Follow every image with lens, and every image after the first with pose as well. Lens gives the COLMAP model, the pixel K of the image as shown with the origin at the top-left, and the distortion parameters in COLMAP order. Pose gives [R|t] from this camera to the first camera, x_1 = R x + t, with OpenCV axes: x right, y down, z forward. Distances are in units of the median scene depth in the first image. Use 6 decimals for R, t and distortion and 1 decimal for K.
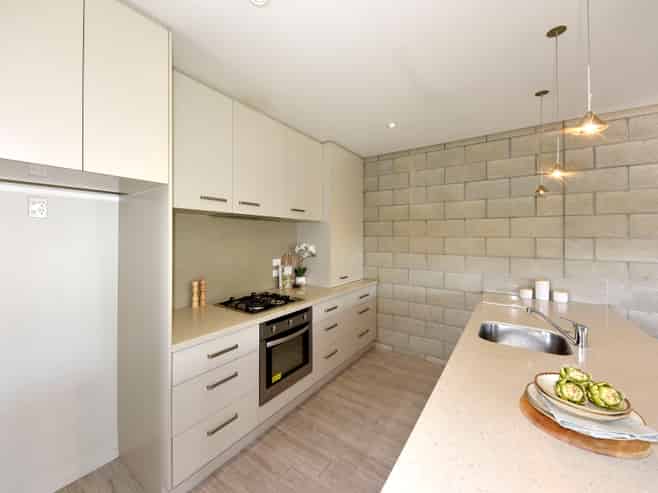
lens RADIAL K [[269.7, 0, 329.0], [0, 269.7, 246.5], [0, 0, 1]] dist [-0.000690, -0.000070]
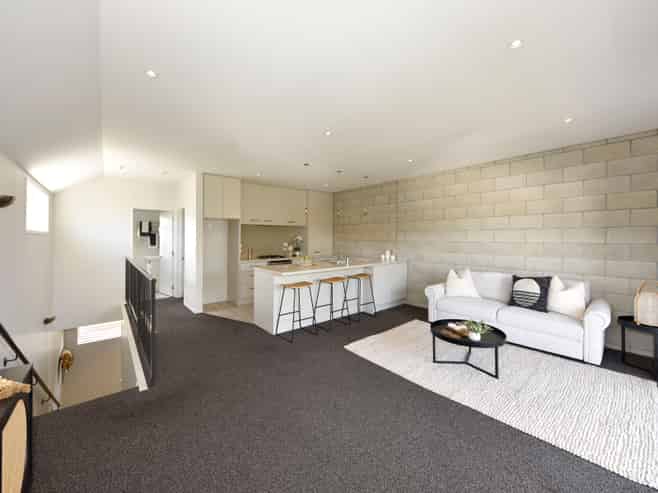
lens RADIAL K [[262.7, 0, 329.1], [0, 262.7, 234.8], [0, 0, 1]] dist [0.000155, 0.000022]
pose [[0.967204, -0.007301, -0.253895, 0.717196], [-0.001904, 0.999350, -0.035990, 0.056151], [0.253992, 0.035293, 0.966562, -1.037035]]
